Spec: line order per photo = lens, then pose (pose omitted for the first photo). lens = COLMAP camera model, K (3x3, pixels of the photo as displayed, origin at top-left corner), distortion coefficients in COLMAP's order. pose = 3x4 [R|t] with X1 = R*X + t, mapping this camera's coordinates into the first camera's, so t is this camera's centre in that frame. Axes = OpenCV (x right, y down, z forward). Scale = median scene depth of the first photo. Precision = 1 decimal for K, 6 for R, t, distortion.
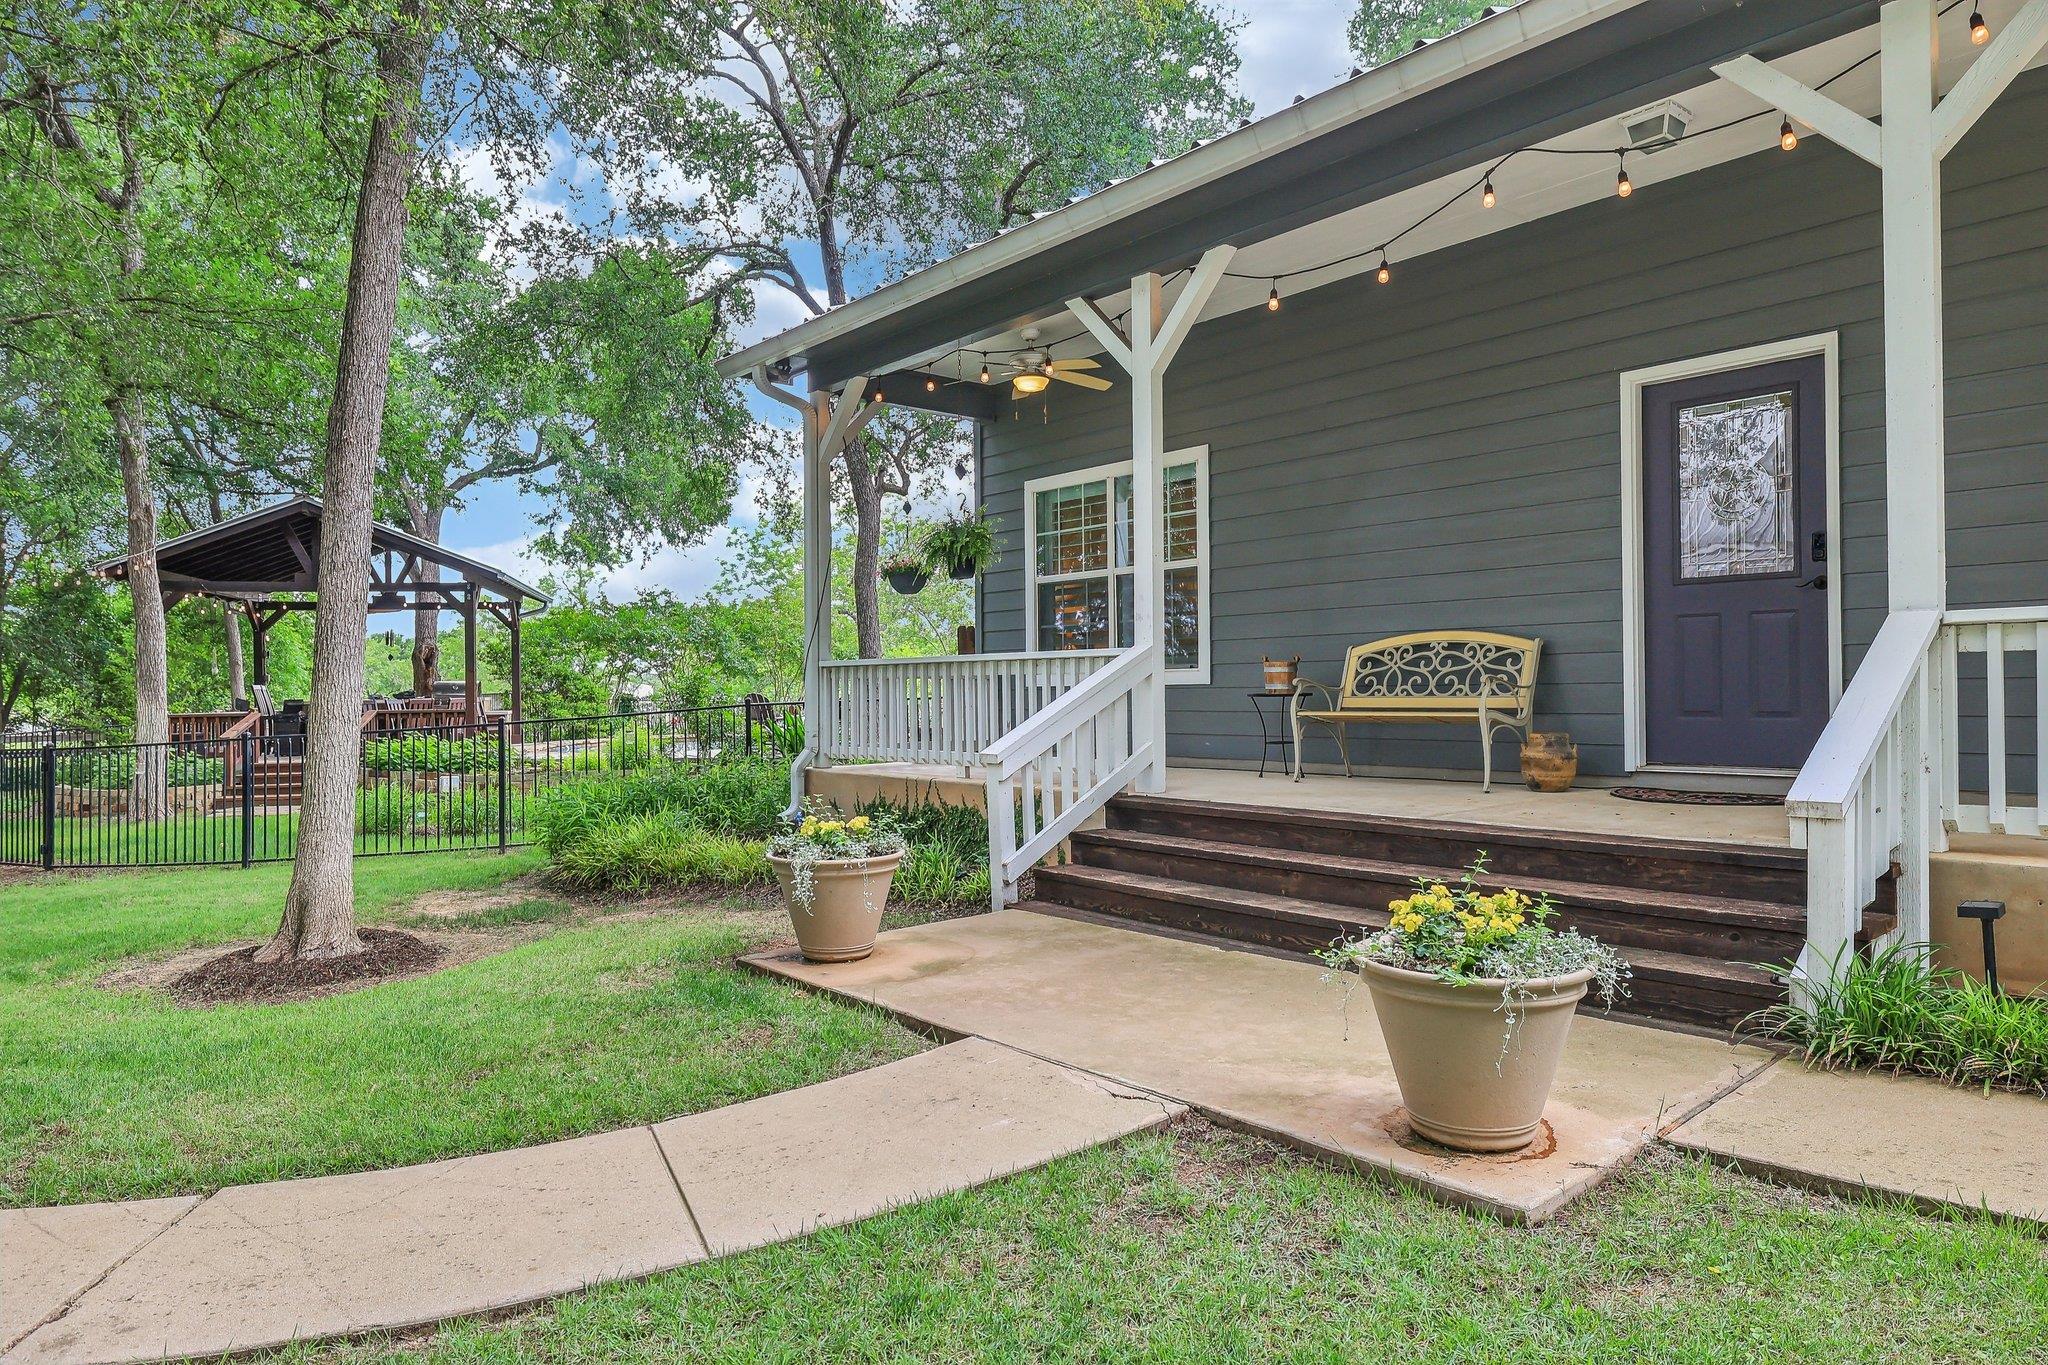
lens RADIAL K [[1306.7, 0, 1024.1], [0, 1306.7, 683.3], [0, 0, 1]] dist [-0.000588, -0.000332]
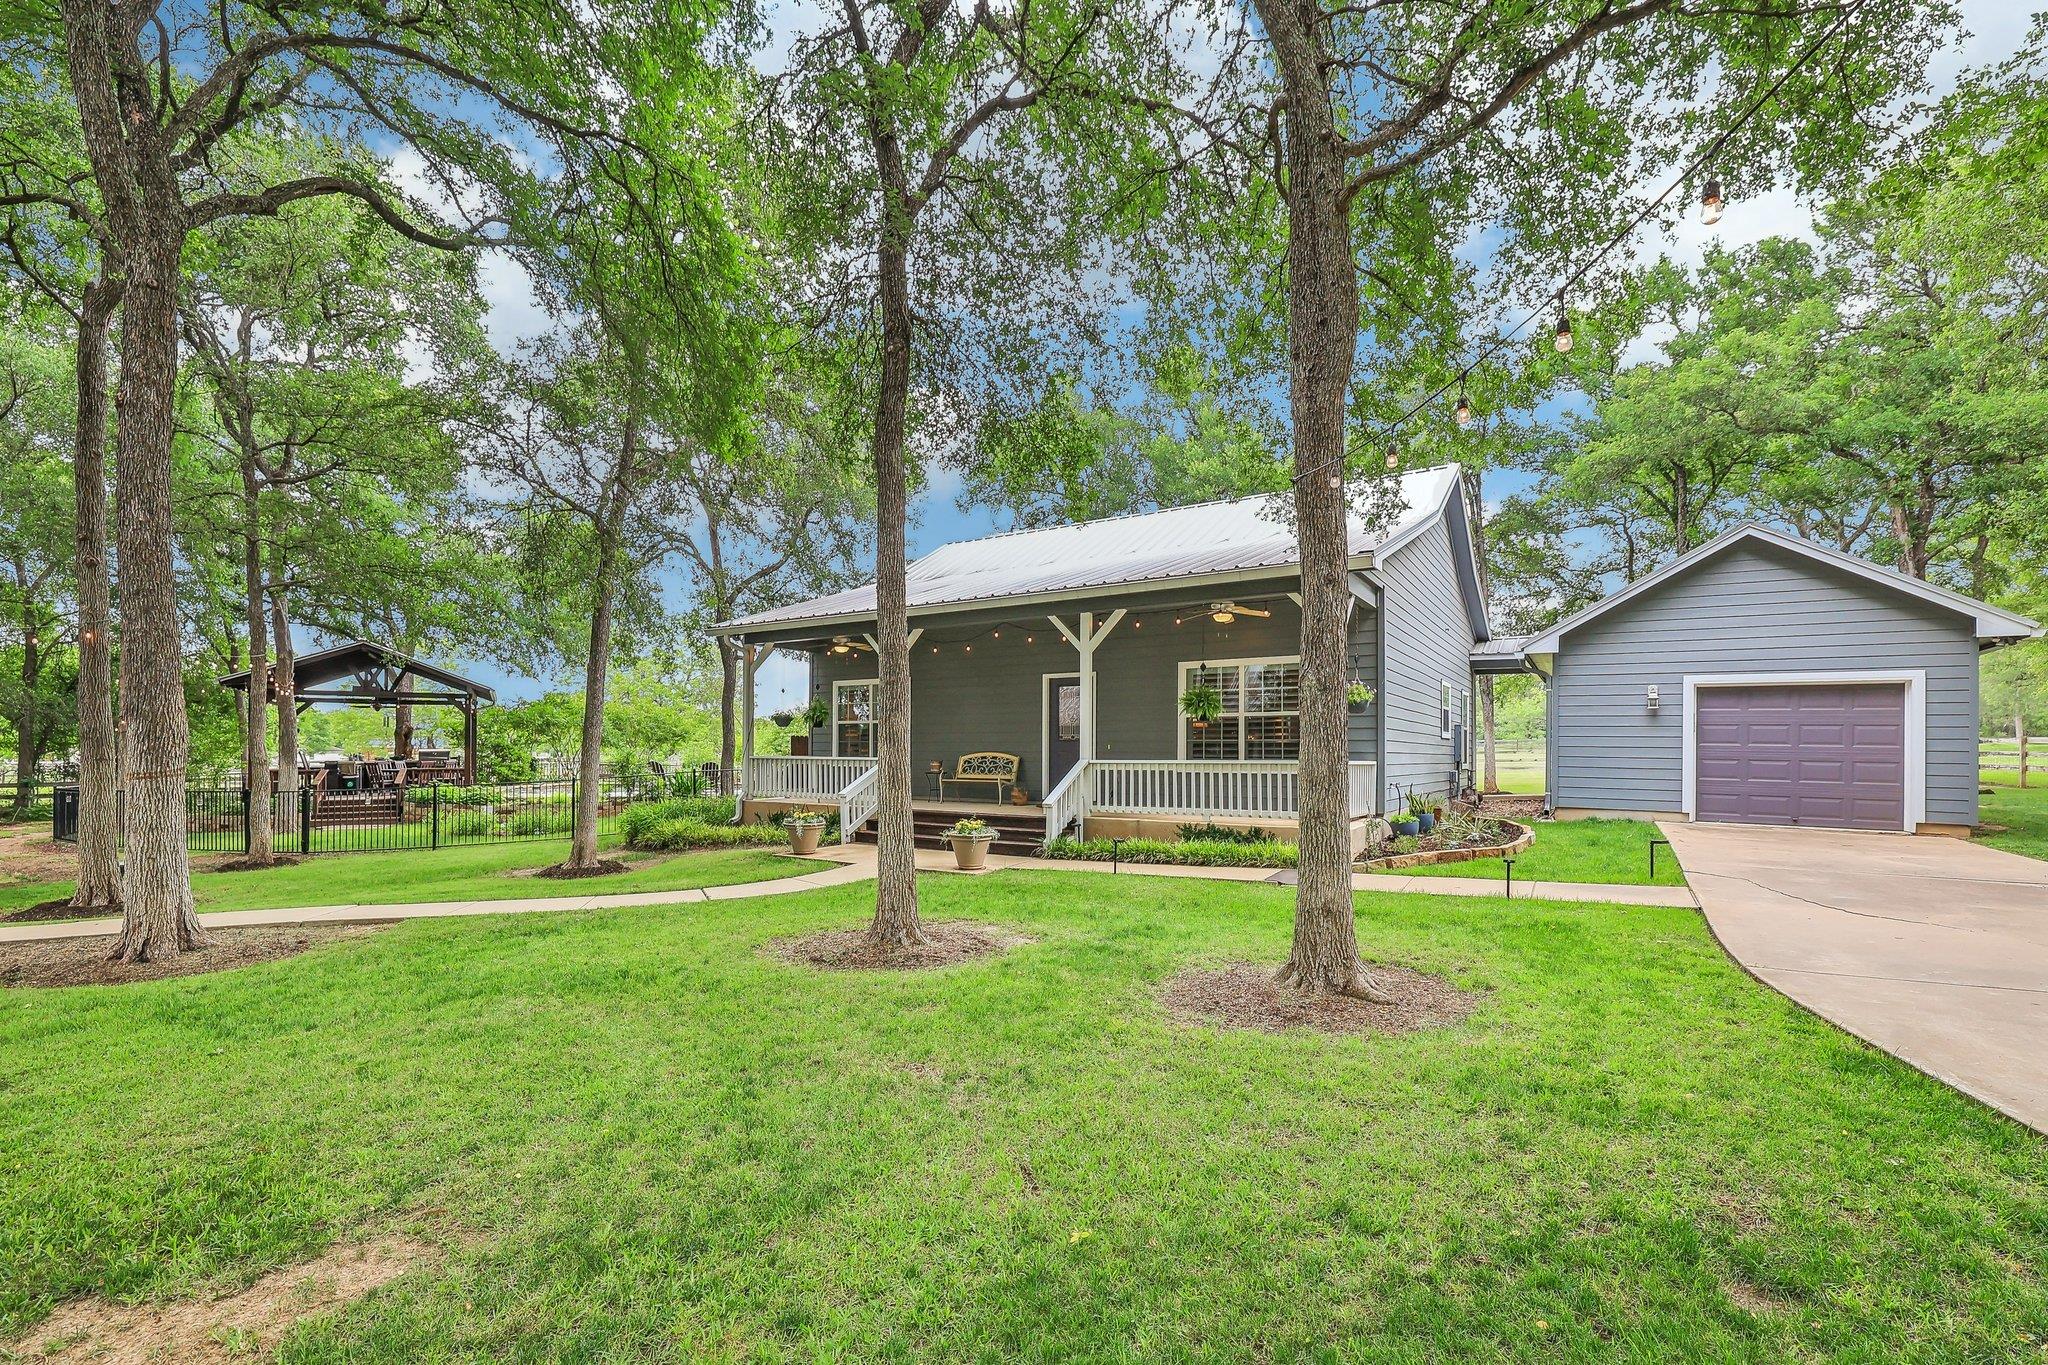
lens RADIAL K [[868.0, 0, 1040.7], [0, 868.0, 749.8], [0, 0, 1]] dist [-0.000040, -0.000095]
pose [[0.951566, 0.017208, 0.306963, -0.186677], [-0.017637, 0.999844, -0.001378, -0.048669], [-0.306938, -0.004102, 0.951721, -0.970693]]
